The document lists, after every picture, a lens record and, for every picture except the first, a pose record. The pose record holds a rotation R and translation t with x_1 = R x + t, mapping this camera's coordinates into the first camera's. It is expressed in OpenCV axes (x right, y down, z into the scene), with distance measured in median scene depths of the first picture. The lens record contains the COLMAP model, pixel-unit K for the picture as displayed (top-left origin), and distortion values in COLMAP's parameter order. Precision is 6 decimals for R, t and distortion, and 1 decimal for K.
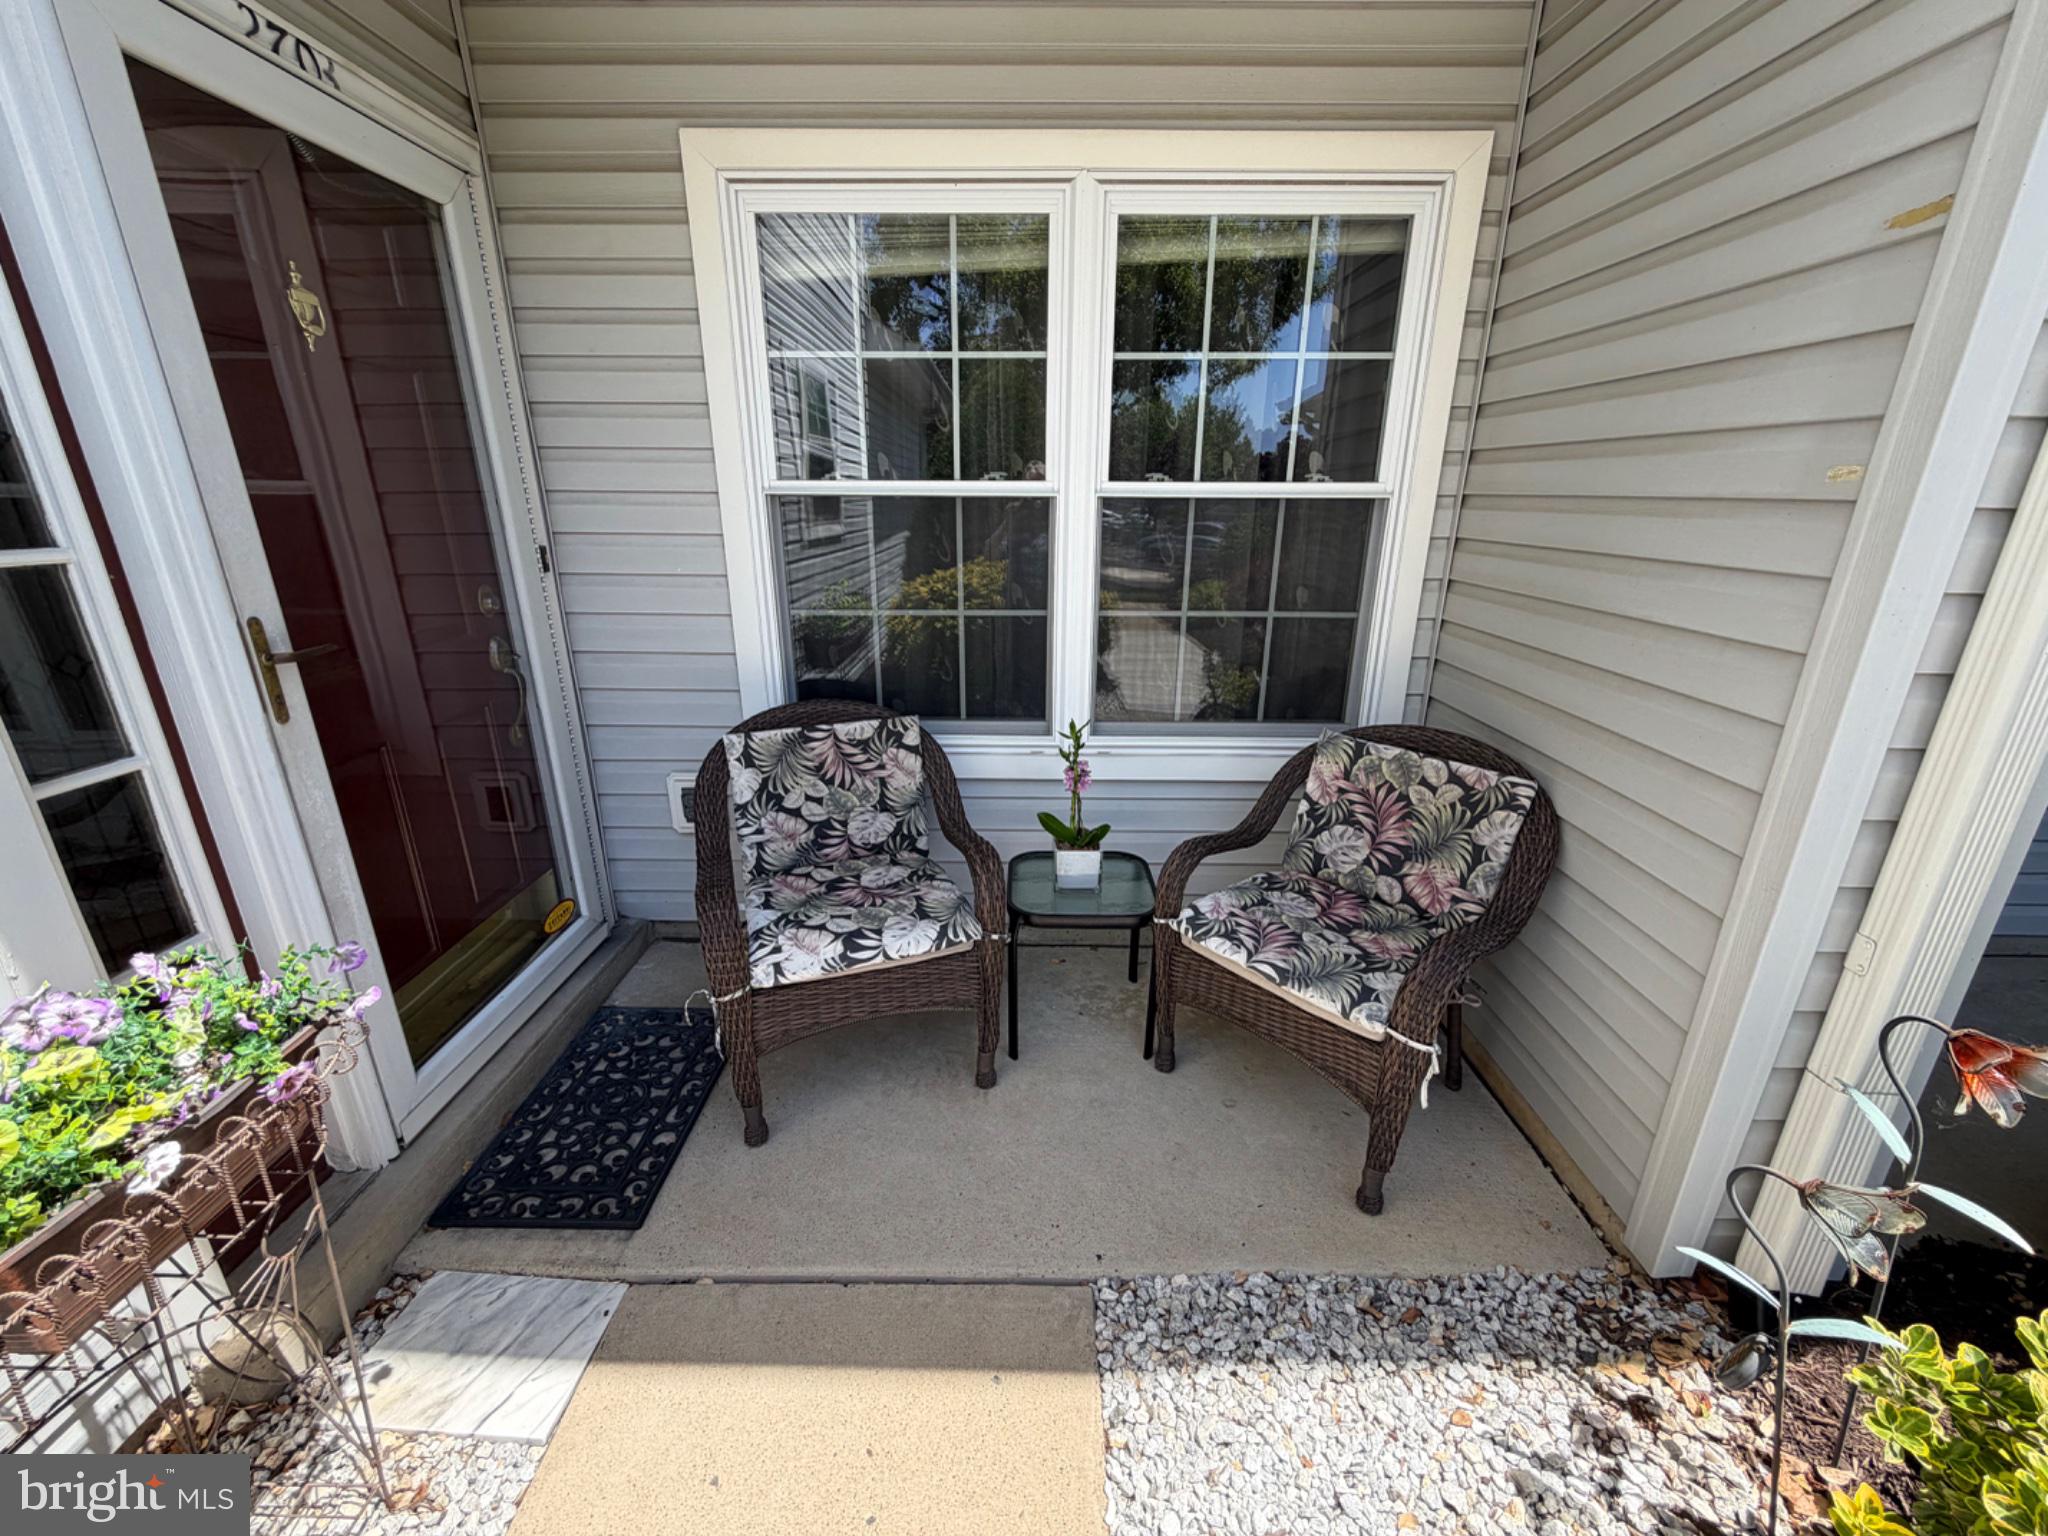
lens RADIAL K [[815.7, 0, 1024.1], [0, 815.7, 773.3], [0, 0, 1]] dist [0.000332, 0.000191]
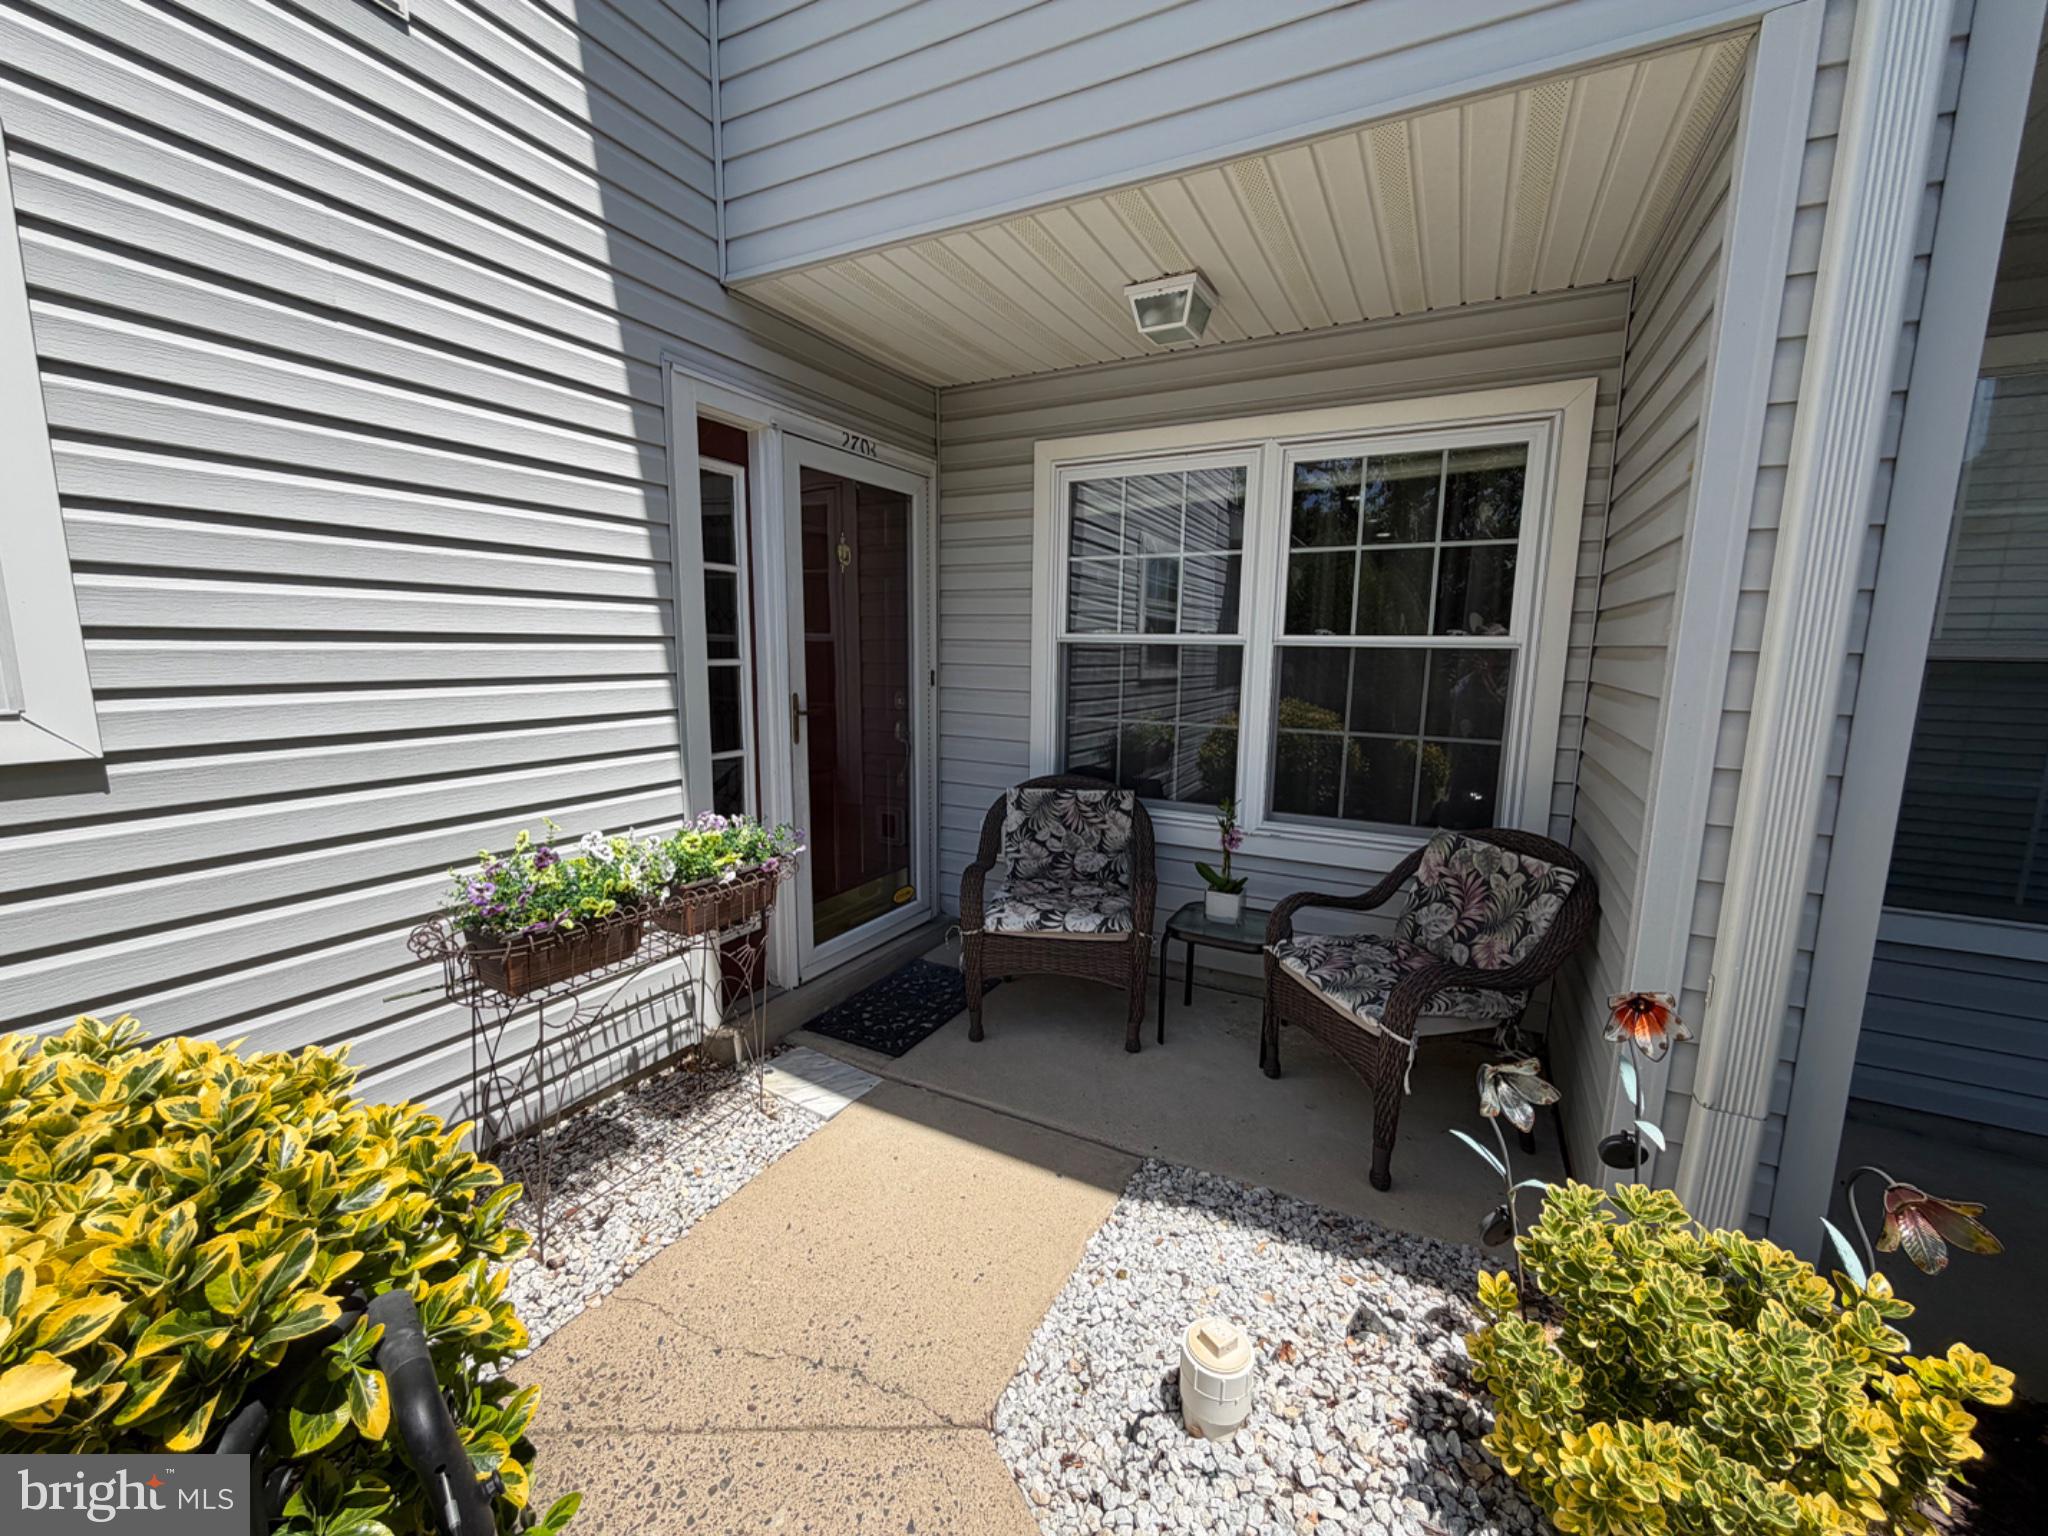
lens RADIAL K [[815.7, 0, 1025.2], [0, 815.7, 771.6], [0, 0, 1]] dist [0.000332, 0.000191]
pose [[0.889816, 0.077585, -0.449676, 0.383924], [-0.156283, 0.977658, -0.140570, 0.144238], [0.428723, 0.195358, 0.882061, -0.397056]]
